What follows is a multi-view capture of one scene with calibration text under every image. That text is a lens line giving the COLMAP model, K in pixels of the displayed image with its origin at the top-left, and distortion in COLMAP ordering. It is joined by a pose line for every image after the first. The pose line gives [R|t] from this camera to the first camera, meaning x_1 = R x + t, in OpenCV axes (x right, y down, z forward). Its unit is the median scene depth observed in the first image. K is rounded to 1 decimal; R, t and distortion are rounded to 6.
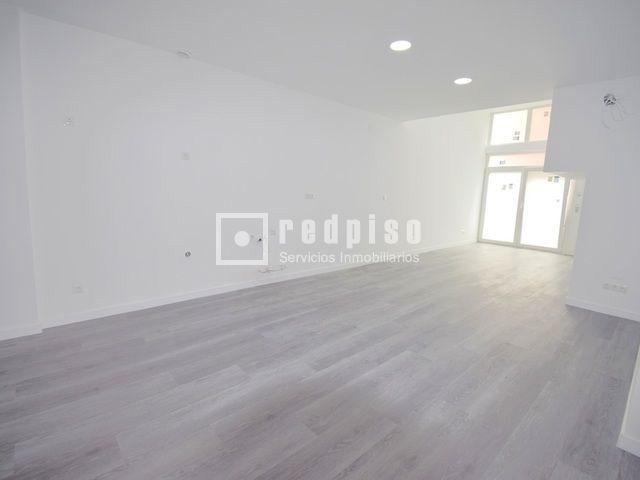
lens RADIAL K [[317.7, 0, 320.3], [0, 317.7, 232.2], [0, 0, 1]] dist [-0.000801, -0.000556]
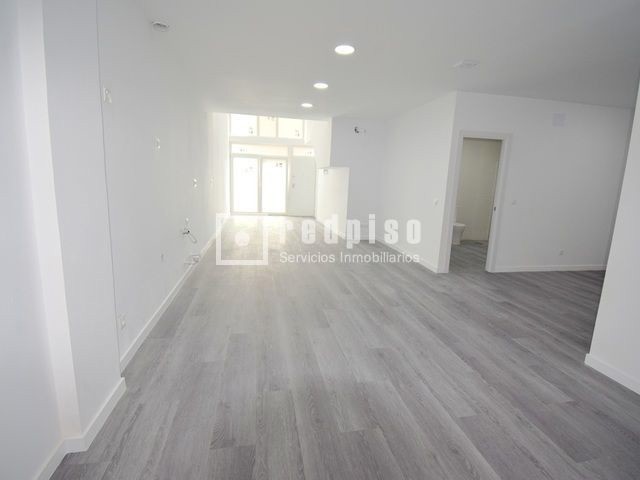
lens RADIAL K [[317.7, 0, 320.3], [0, 317.7, 232.2], [0, 0, 1]] dist [-0.000801, -0.000556]
pose [[0.537056, -0.158986, 0.828429, -0.379074], [0.089760, 0.987273, 0.131280, -0.036352], [-0.838758, 0.003855, 0.544491, 0.050539]]
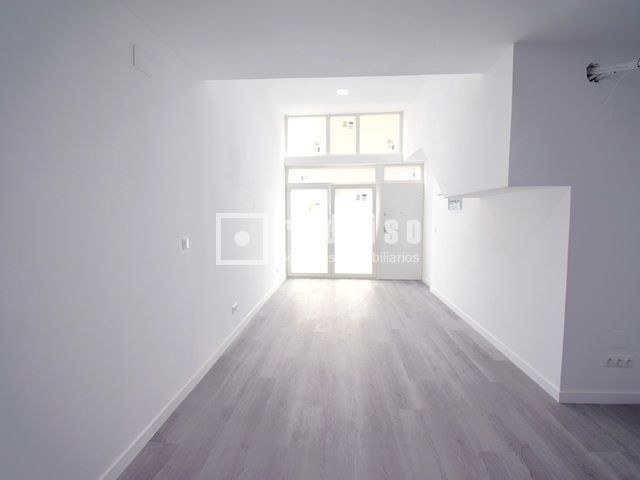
lens RADIAL K [[317.7, 0, 320.3], [0, 317.7, 232.2], [0, 0, 1]] dist [-0.000801, -0.000556]
pose [[0.715595, -0.076111, 0.694357, 0.023586], [0.115982, 0.993194, -0.010662, -0.069209], [-0.688820, 0.088163, 0.719552, 0.410481]]
